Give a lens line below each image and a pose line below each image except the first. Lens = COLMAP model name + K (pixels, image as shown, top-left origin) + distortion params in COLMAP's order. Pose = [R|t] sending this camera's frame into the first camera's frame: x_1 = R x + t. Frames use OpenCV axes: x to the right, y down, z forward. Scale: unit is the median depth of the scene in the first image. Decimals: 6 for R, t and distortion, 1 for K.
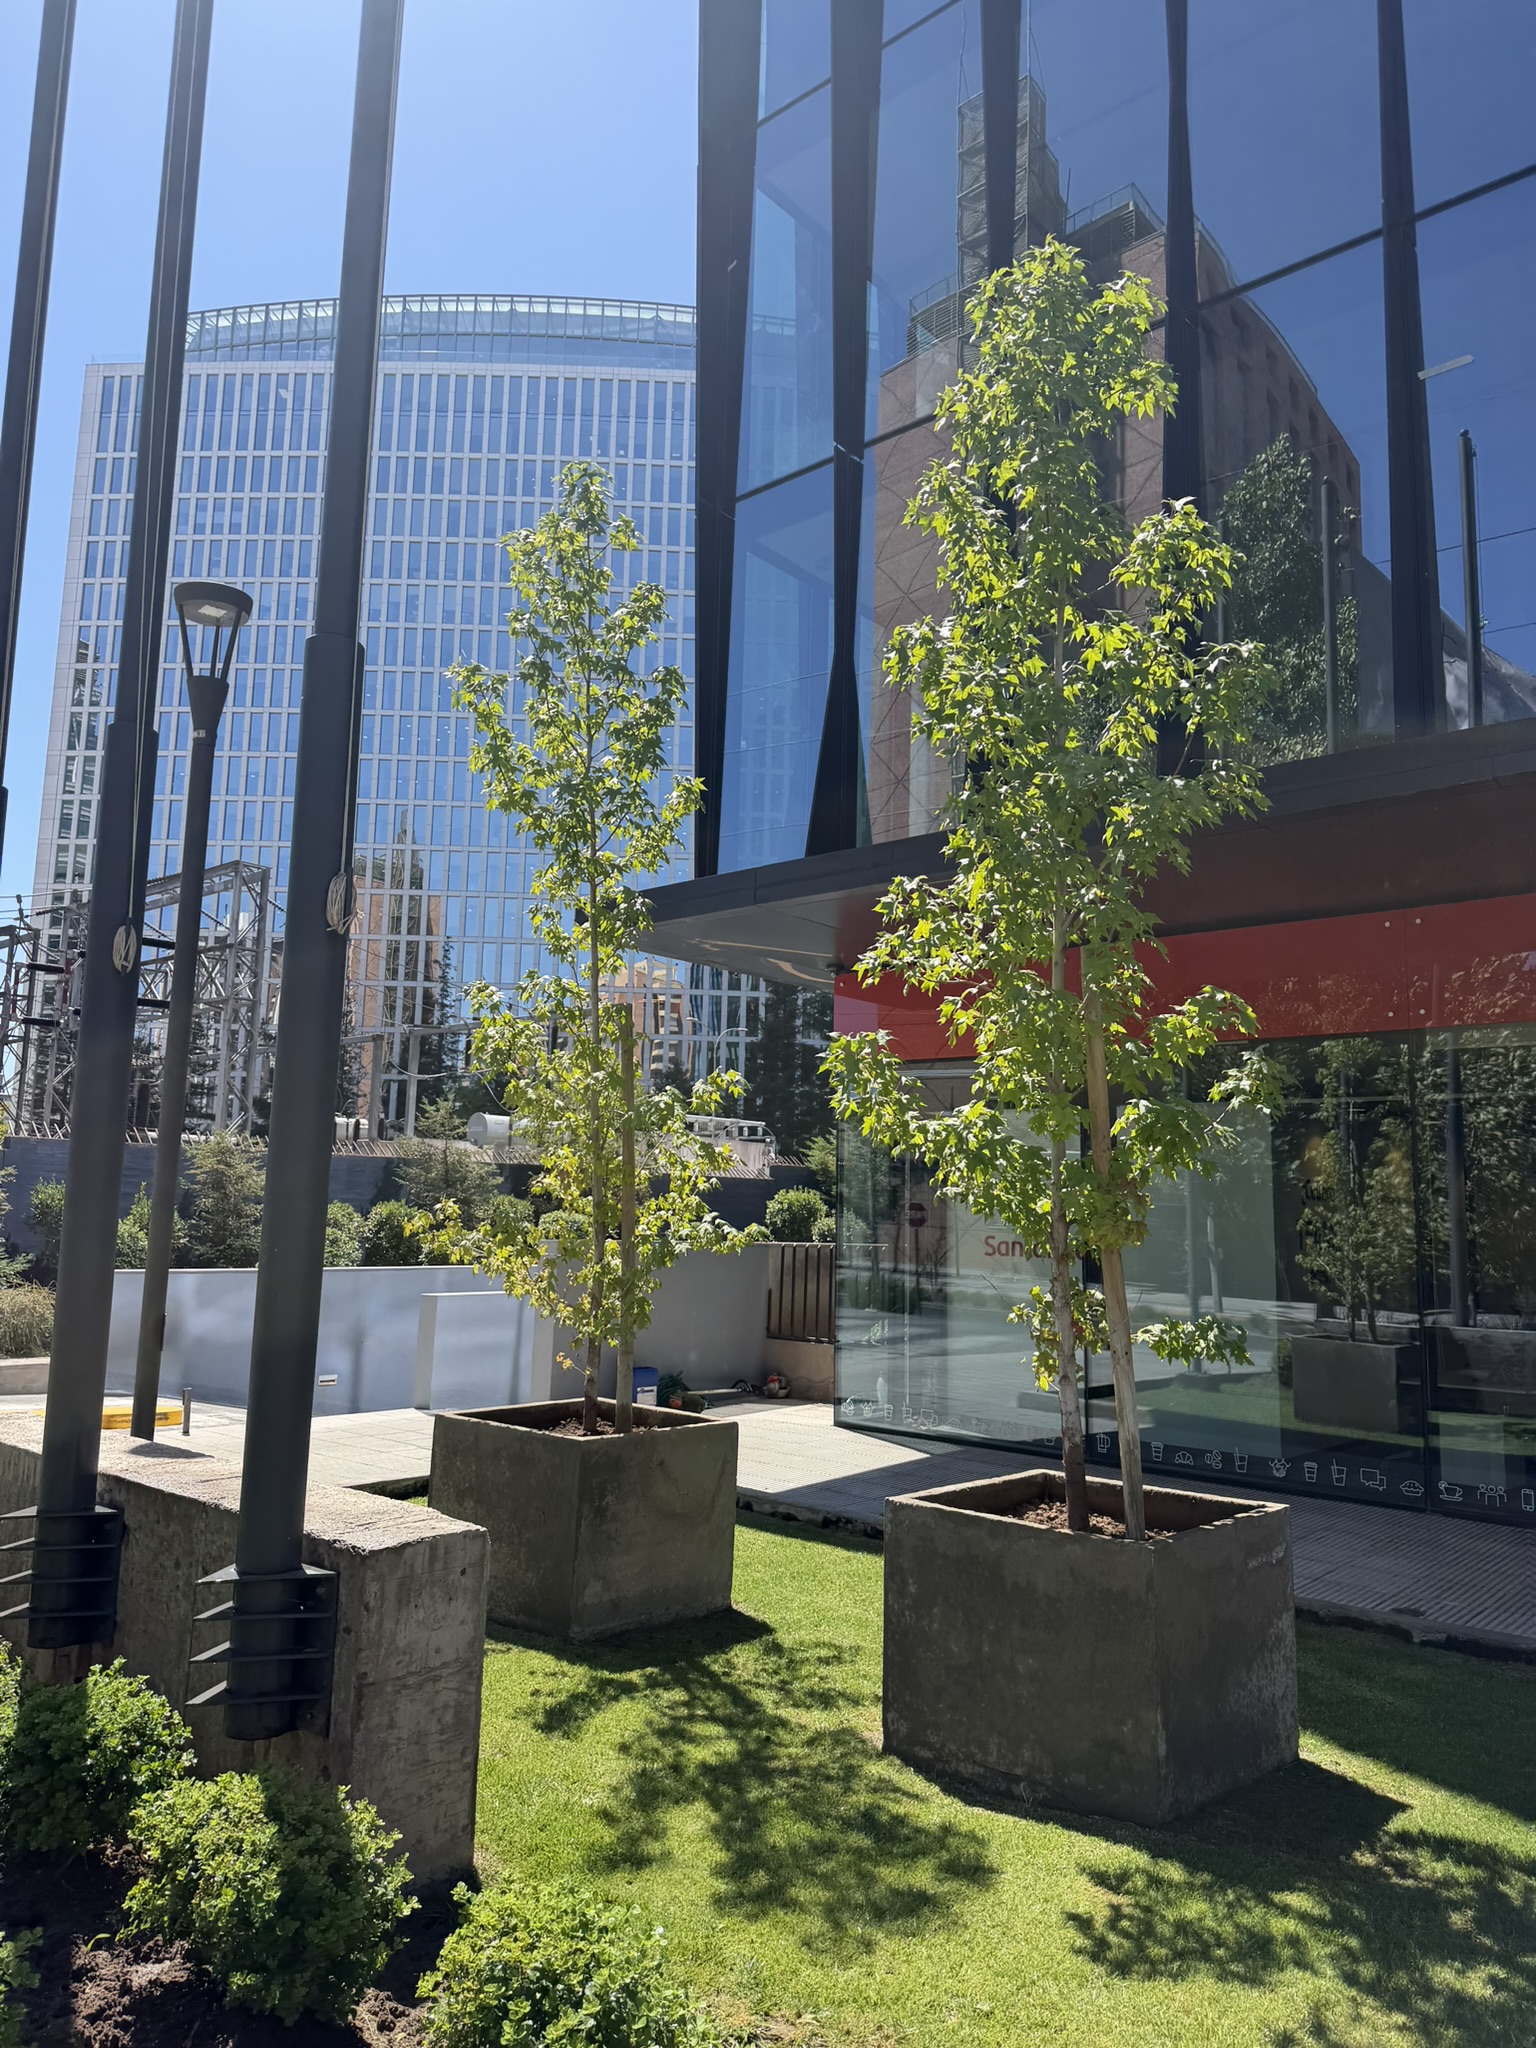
lens RADIAL K [[1414.5, 0, 768.0], [0, 1414.5, 1024.0], [0, 0, 1]] dist [0.003905, 0.000823]
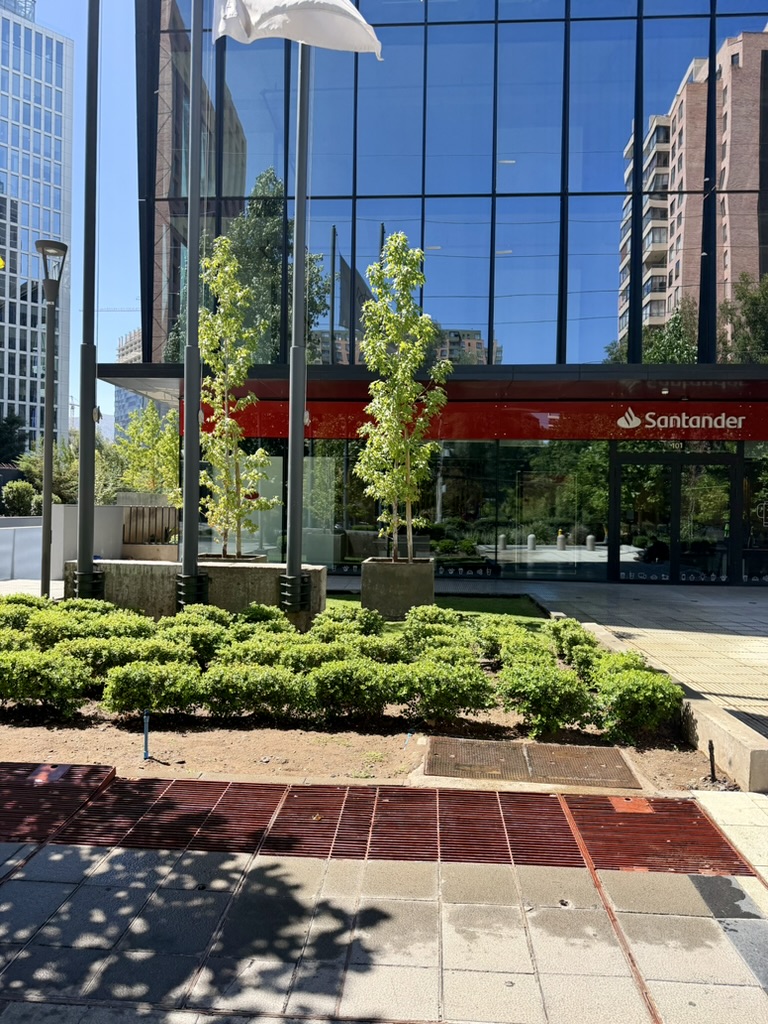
lens RADIAL K [[707.2, 0, 384.0], [0, 707.2, 512.0], [0, 0, 1]] dist [0.003905, 0.000823]
pose [[0.793951, -0.019265, 0.607677, -0.690956], [-0.078343, 0.987923, 0.133678, -0.052710], [-0.602914, -0.153741, 0.782853, -0.384127]]
